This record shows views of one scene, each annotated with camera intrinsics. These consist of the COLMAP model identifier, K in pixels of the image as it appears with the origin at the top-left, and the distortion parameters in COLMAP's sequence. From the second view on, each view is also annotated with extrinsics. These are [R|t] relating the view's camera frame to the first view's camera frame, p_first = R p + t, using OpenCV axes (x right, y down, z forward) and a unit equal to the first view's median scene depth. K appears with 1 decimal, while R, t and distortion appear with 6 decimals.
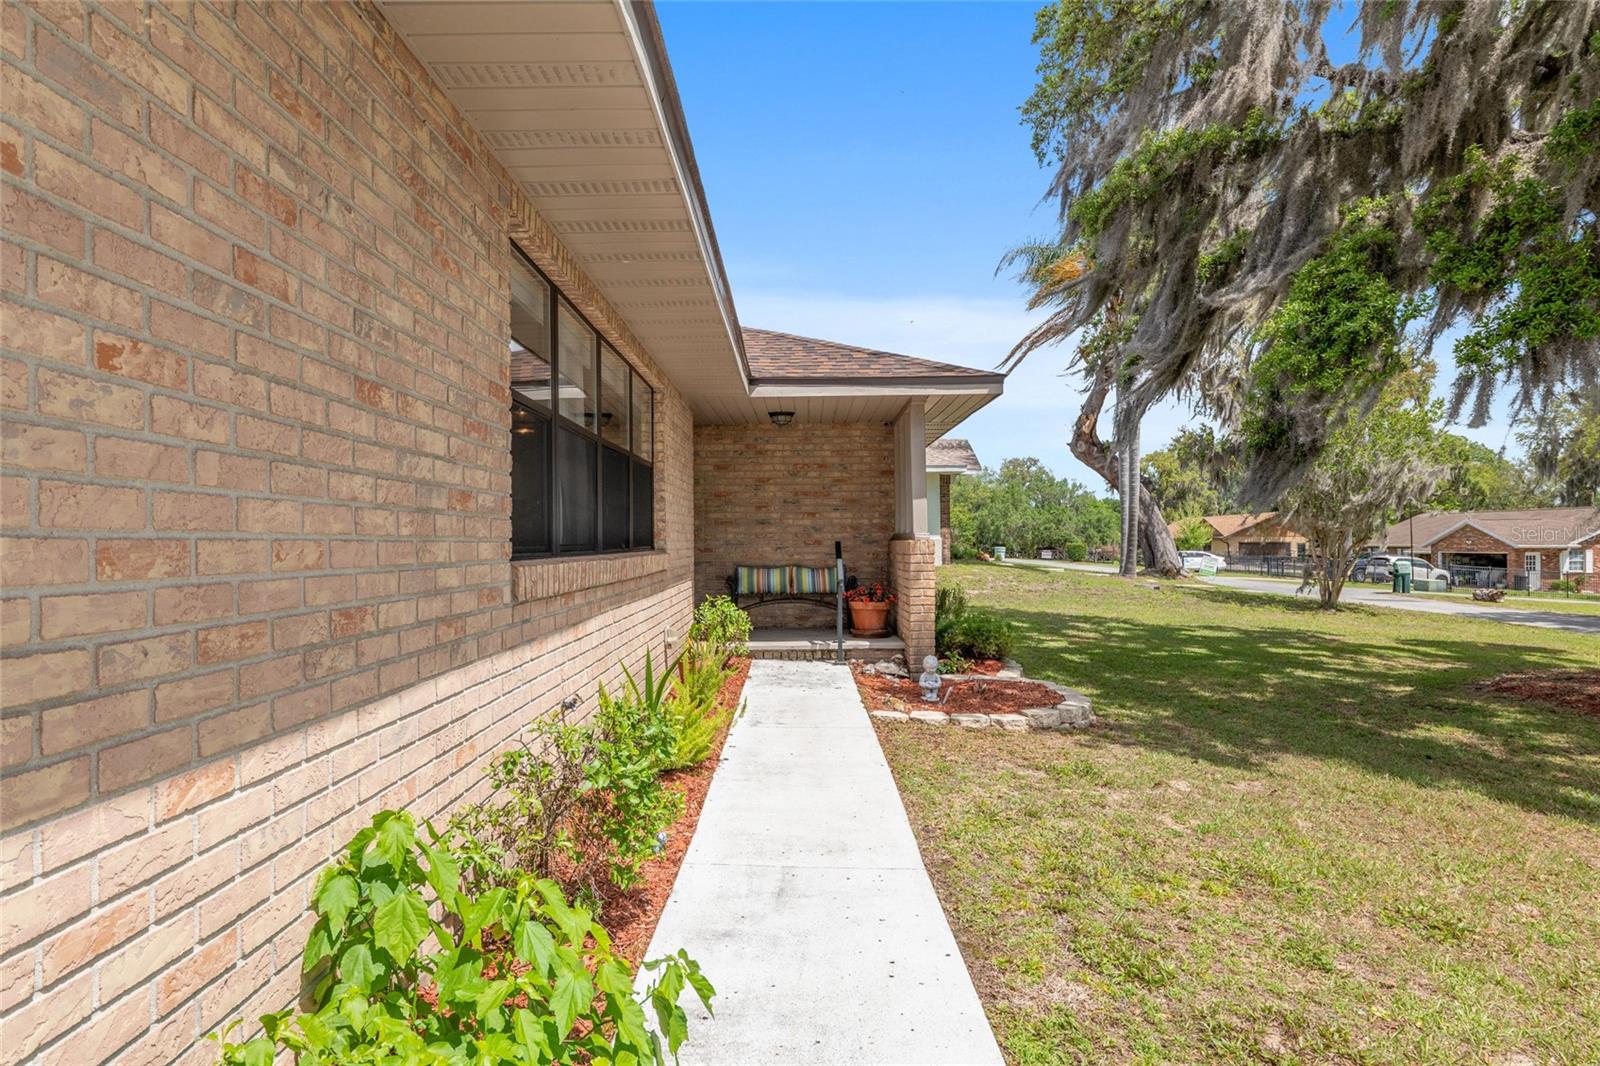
lens RADIAL K [[886.3, 0, 806.2], [0, 886.3, 544.4], [0, 0, 1]] dist [0.009120, 0.001026]
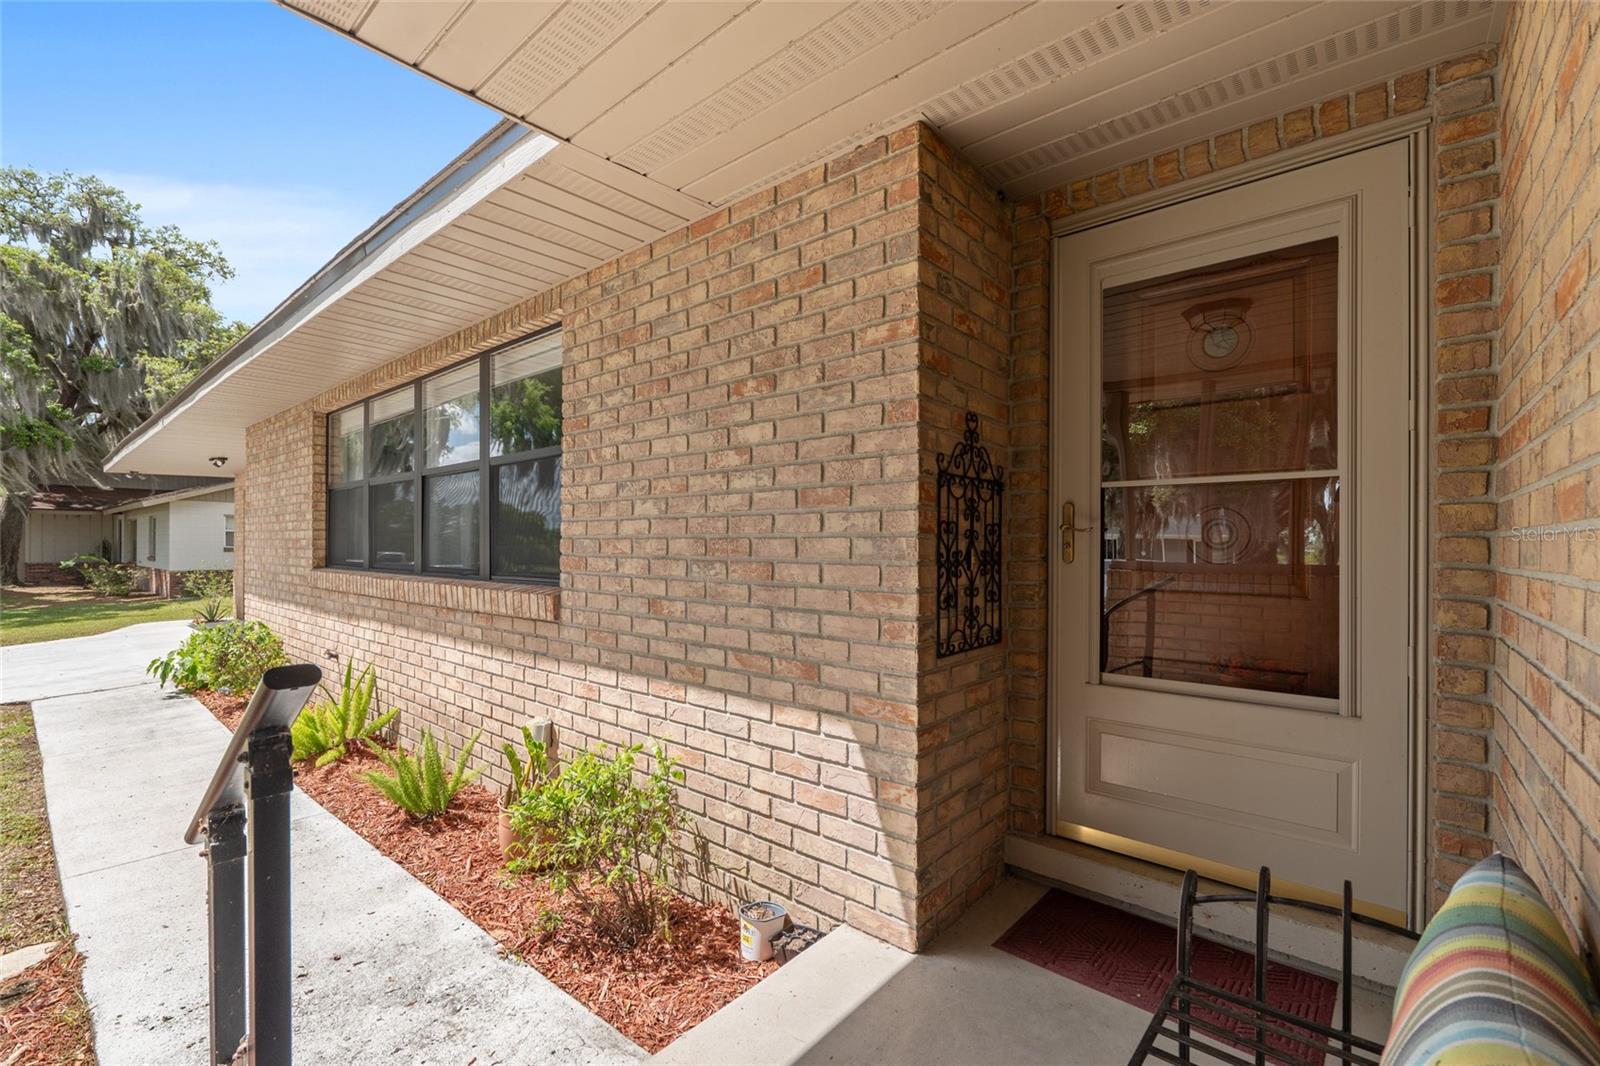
lens RADIAL K [[681.2, 0, 794.7], [0, 681.2, 544.5], [0, 0, 1]] dist [-0.008386, -0.000975]
pose [[-0.644881, 0.007681, -0.764244, 0.053964], [-0.001402, 0.999936, 0.011234, -0.019370], [0.764281, 0.008316, -0.644829, 0.982013]]
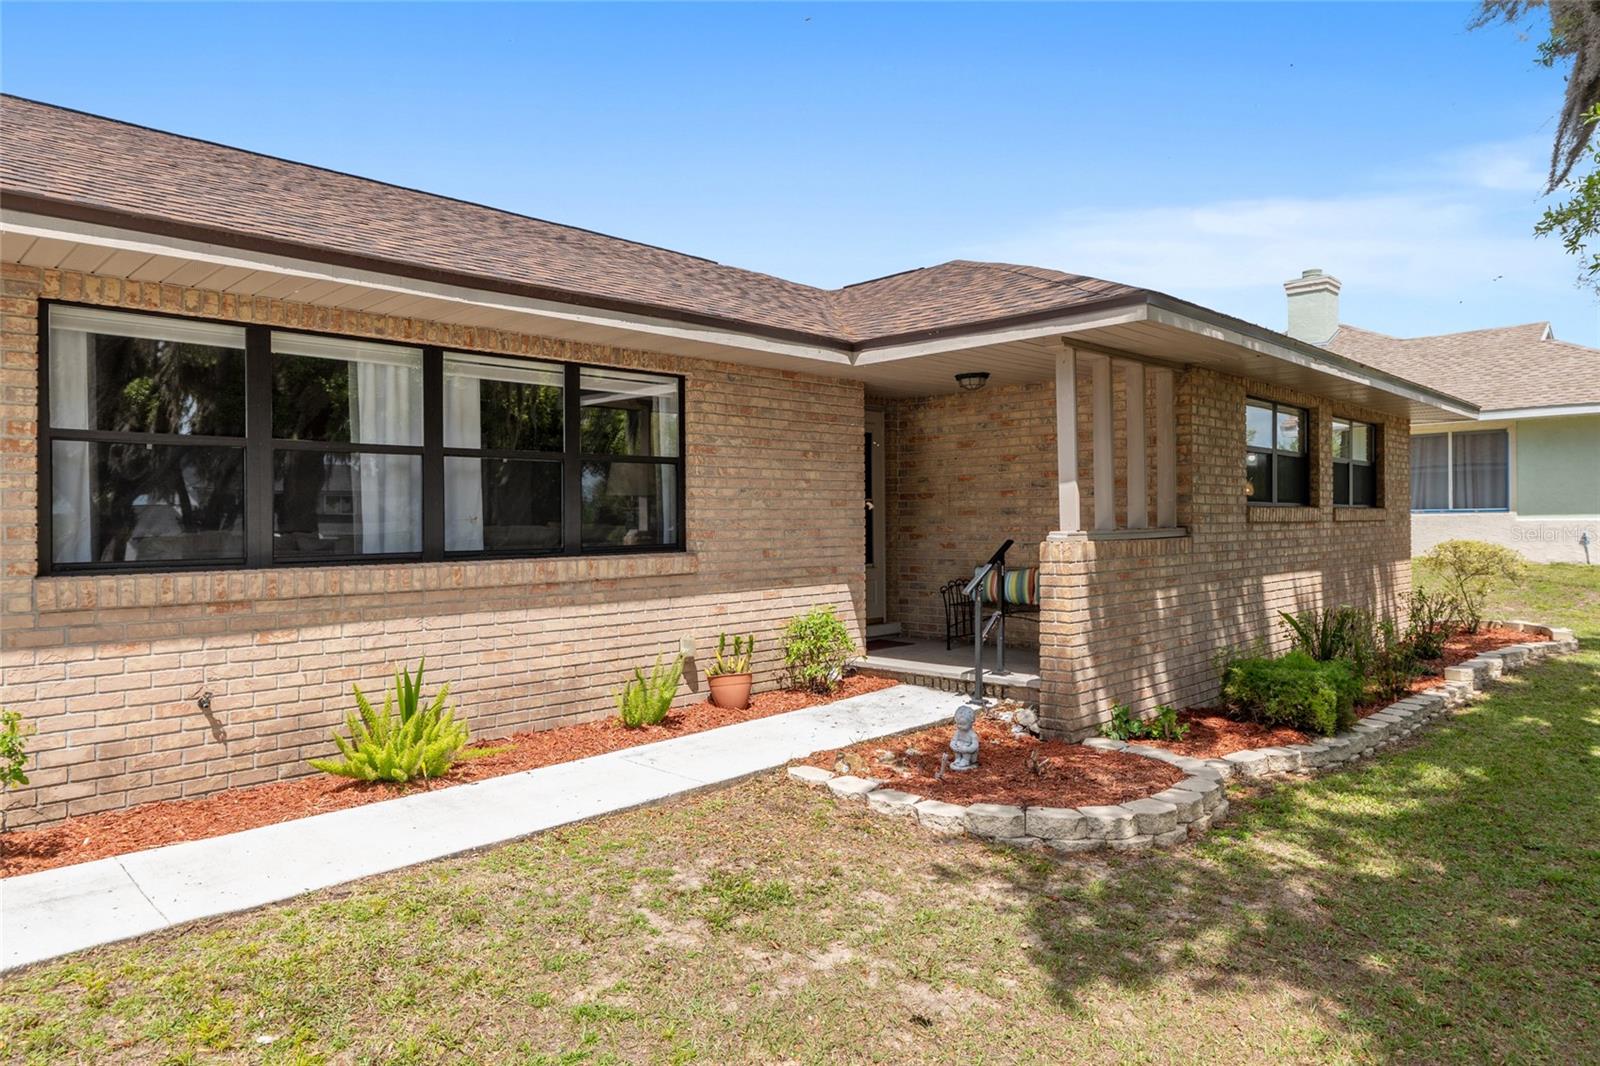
lens RADIAL K [[999.7, 0, 795.7], [0, 999.7, 531.4], [0, 0, 1]] dist [0.008165, -0.000161]
pose [[0.706971, 0.010534, -0.707164, 0.448396], [0.000187, 0.999886, 0.015081, -0.021060], [0.707243, -0.010794, 0.706888, 0.240293]]
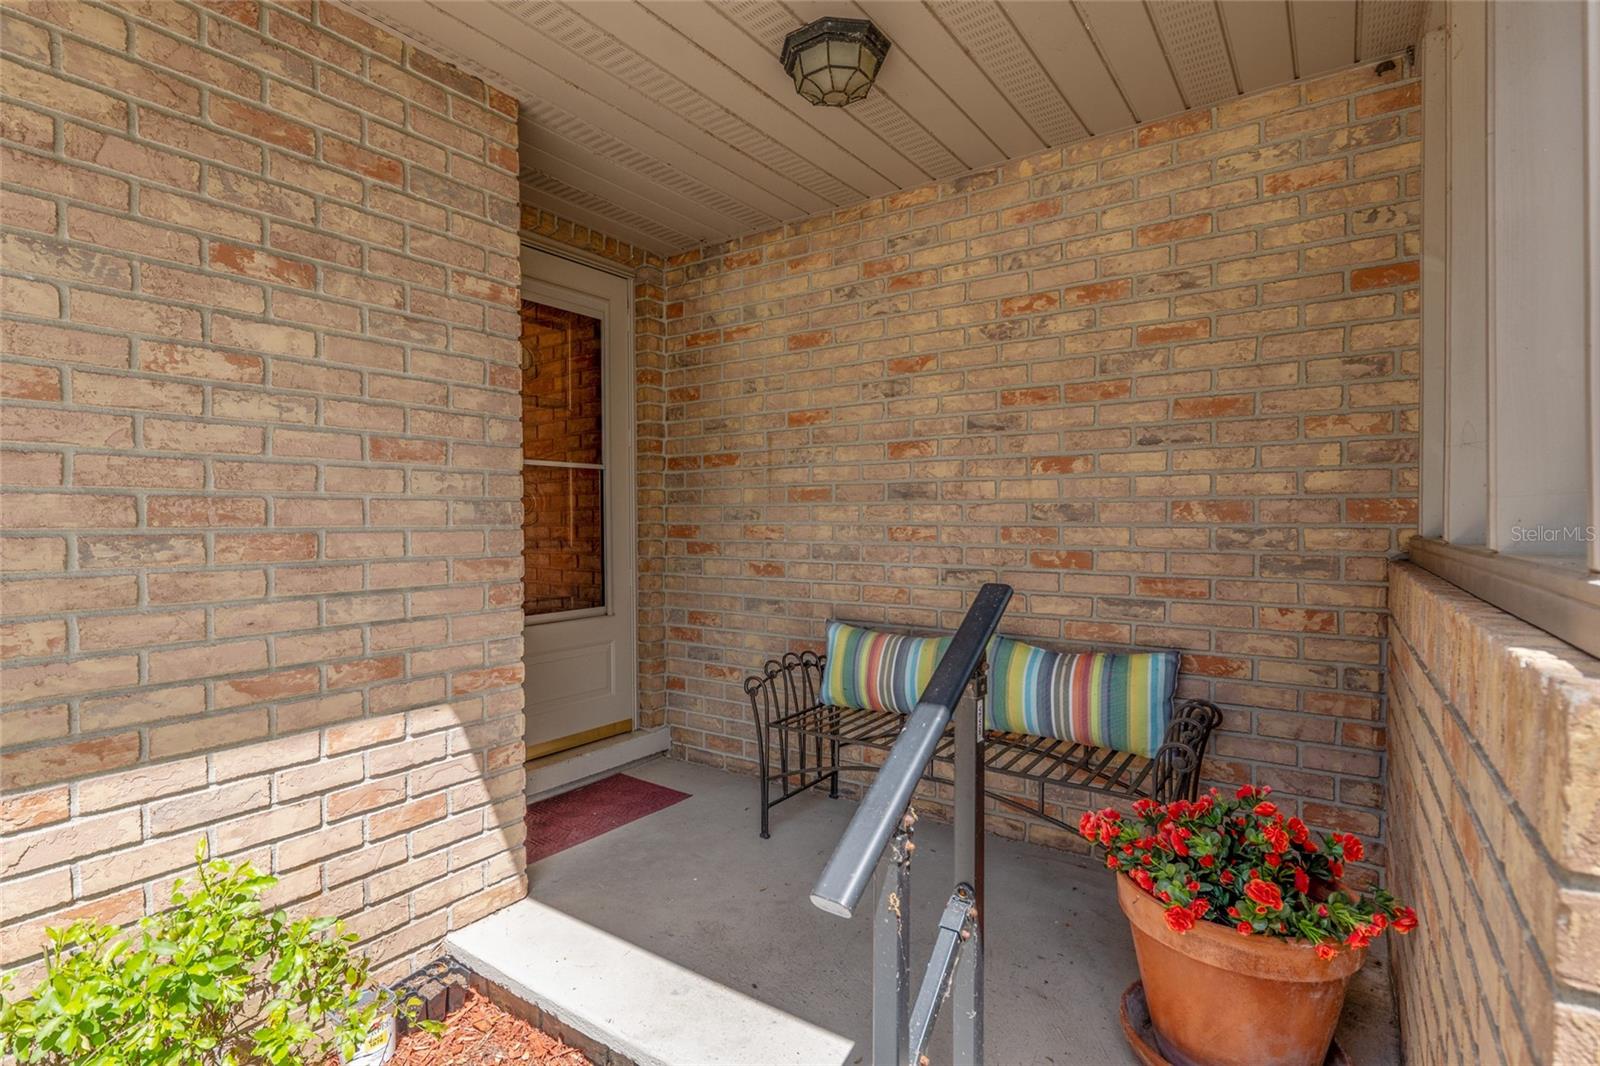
lens RADIAL K [[766.6, 0, 801.5], [0, 766.6, 536.0], [0, 0, 1]] dist [0.004633, -0.000170]
pose [[0.820910, 0.018257, -0.570766, 0.082466], [-0.006536, 0.999724, 0.022577, -0.014969], [0.571020, -0.014803, 0.820802, 0.747490]]
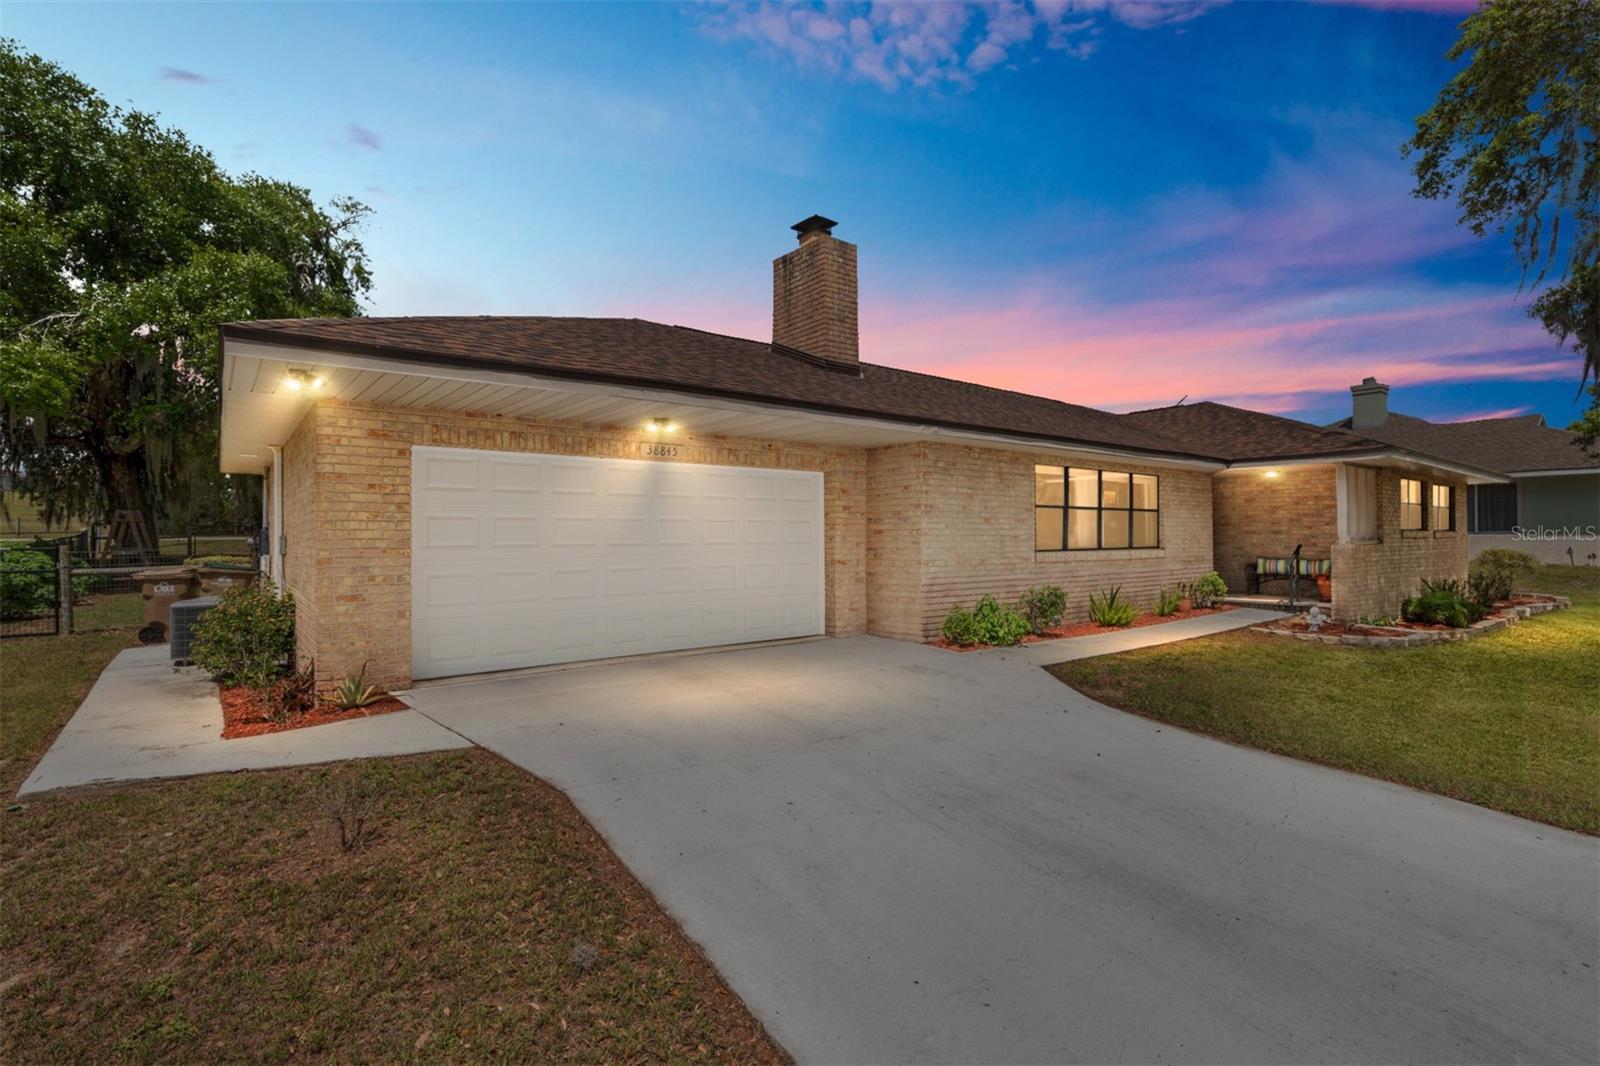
lens RADIAL K [[731.0, 0, 801.8], [0, 731.0, 533.7], [0, 0, 1]] dist [0.000204, 0.000074]
pose [[0.604484, -0.000129, -0.796618, 0.519393], [-0.003001, 0.999993, -0.002439, -0.016127], [0.796612, 0.003865, 0.604479, -0.569994]]
